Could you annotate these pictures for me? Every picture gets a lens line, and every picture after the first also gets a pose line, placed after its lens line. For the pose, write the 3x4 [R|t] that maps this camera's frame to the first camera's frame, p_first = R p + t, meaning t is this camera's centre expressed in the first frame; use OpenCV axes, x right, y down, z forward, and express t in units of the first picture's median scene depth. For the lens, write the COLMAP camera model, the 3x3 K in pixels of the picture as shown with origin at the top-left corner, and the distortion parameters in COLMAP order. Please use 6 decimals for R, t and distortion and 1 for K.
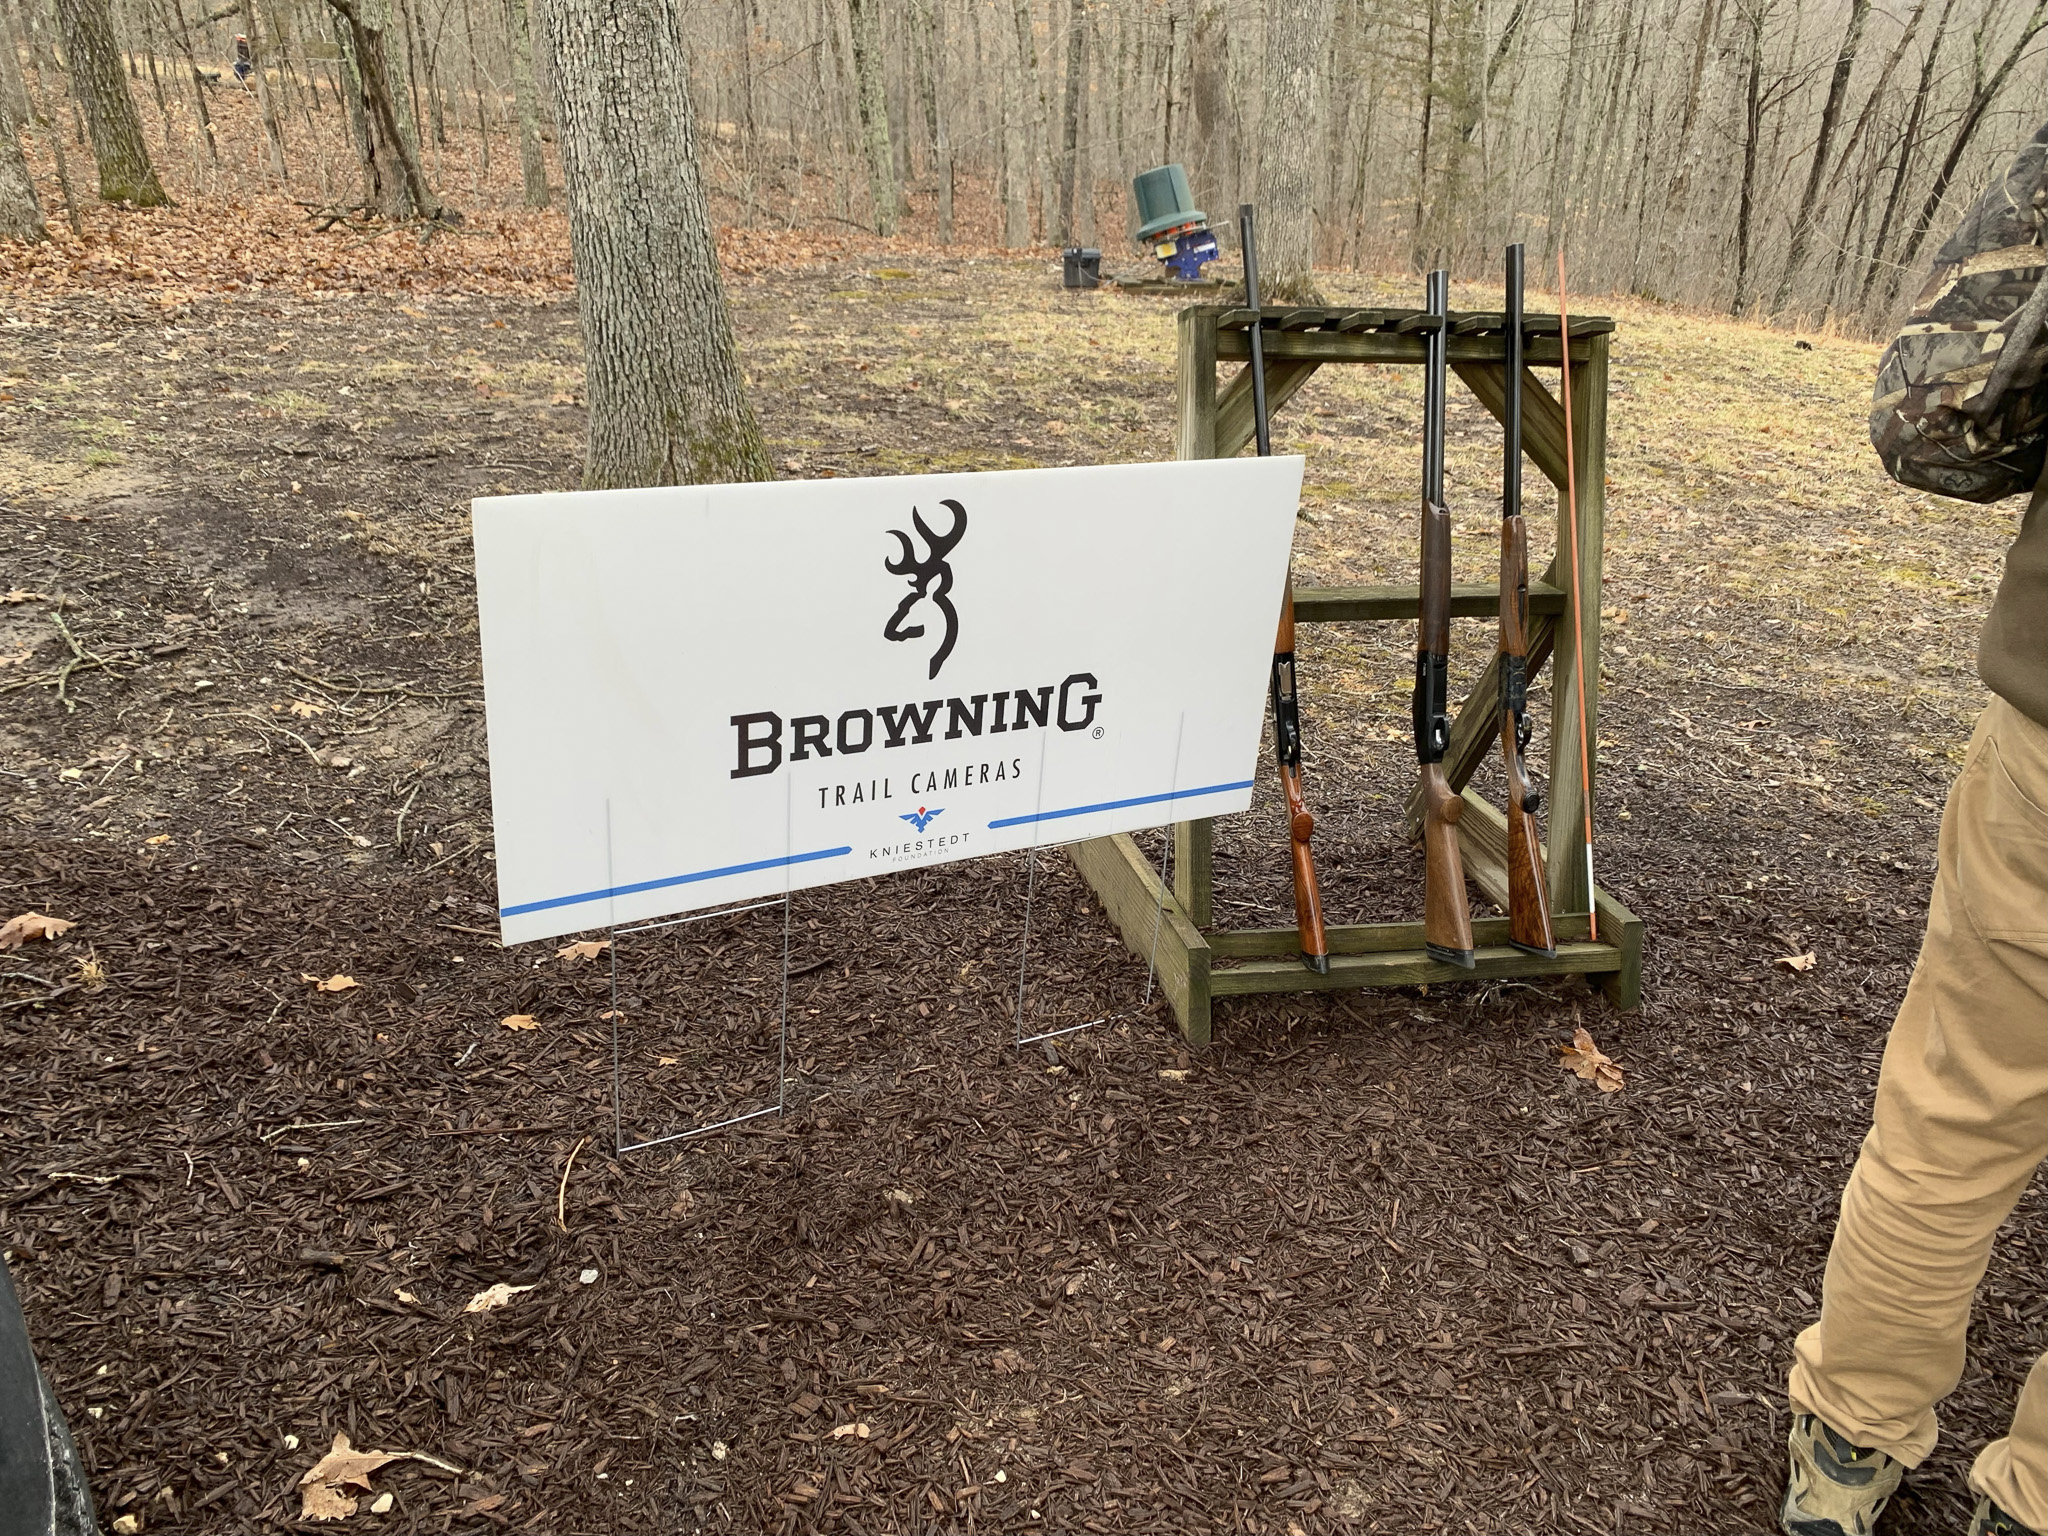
lens RADIAL K [[1556.1, 0, 1019.5], [0, 1556.1, 767.4], [0, 0, 1]] dist [0.035408, -0.035980]
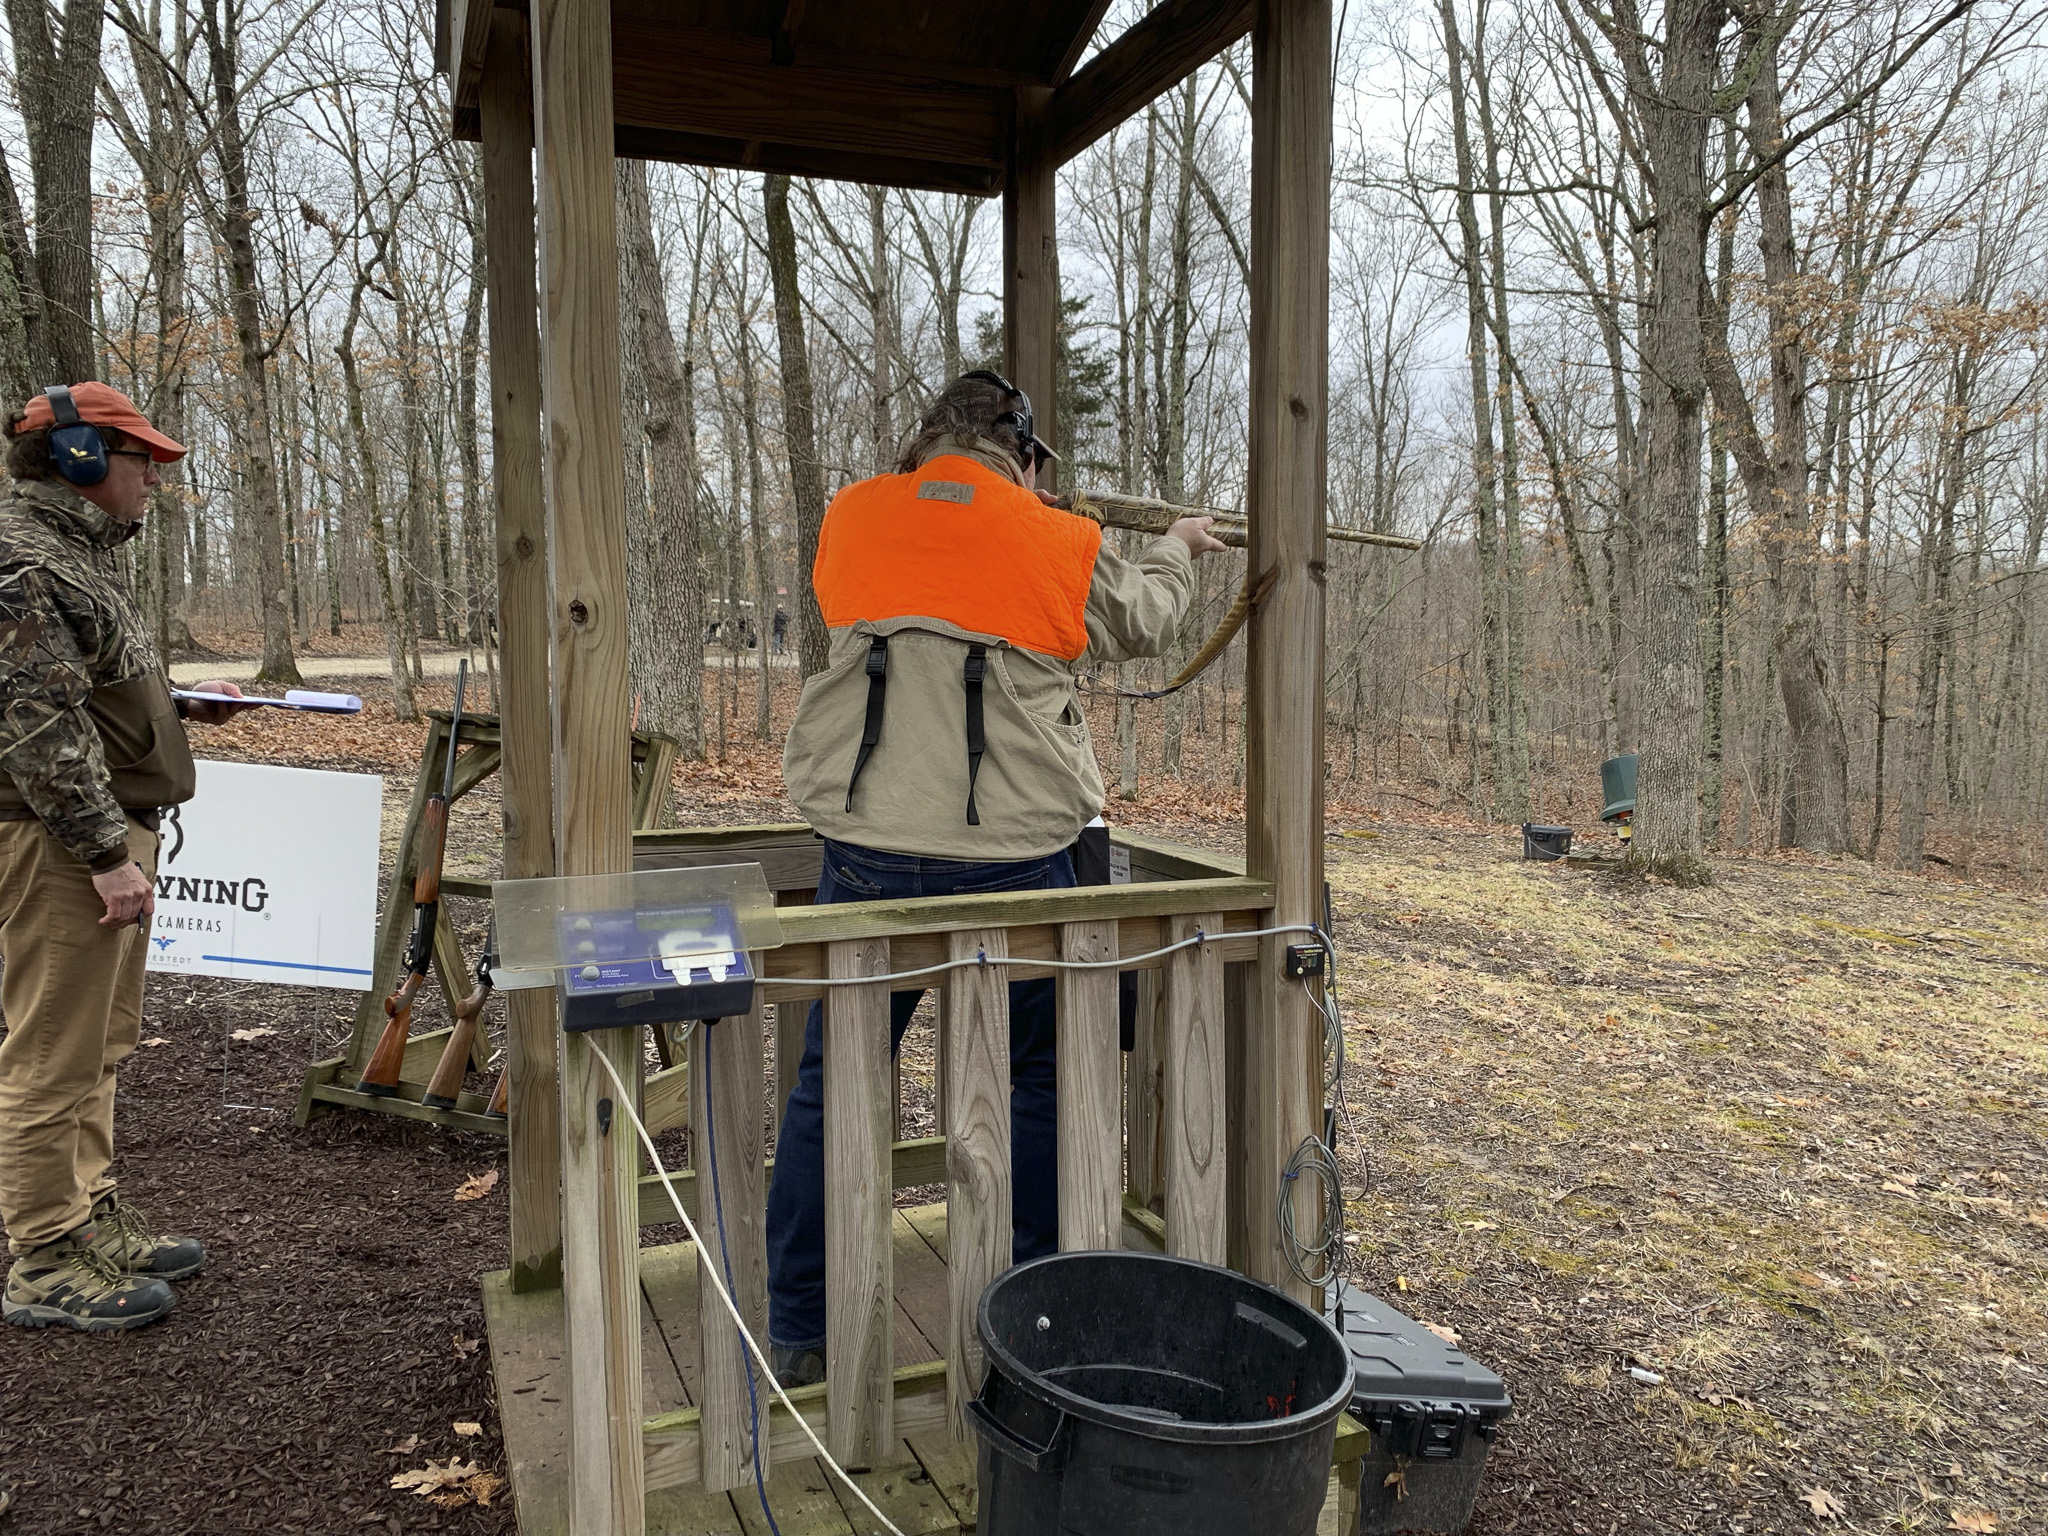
lens RADIAL K [[1556.1, 0, 1023.8], [0, 1556.1, 767.3], [0, 0, 1]] dist [0.035408, -0.035980]
pose [[0.861147, 0.050276, -0.505864, 1.752722], [-0.229552, 0.926326, -0.298708, 0.161900], [0.453577, 0.373353, 0.809244, -0.125347]]
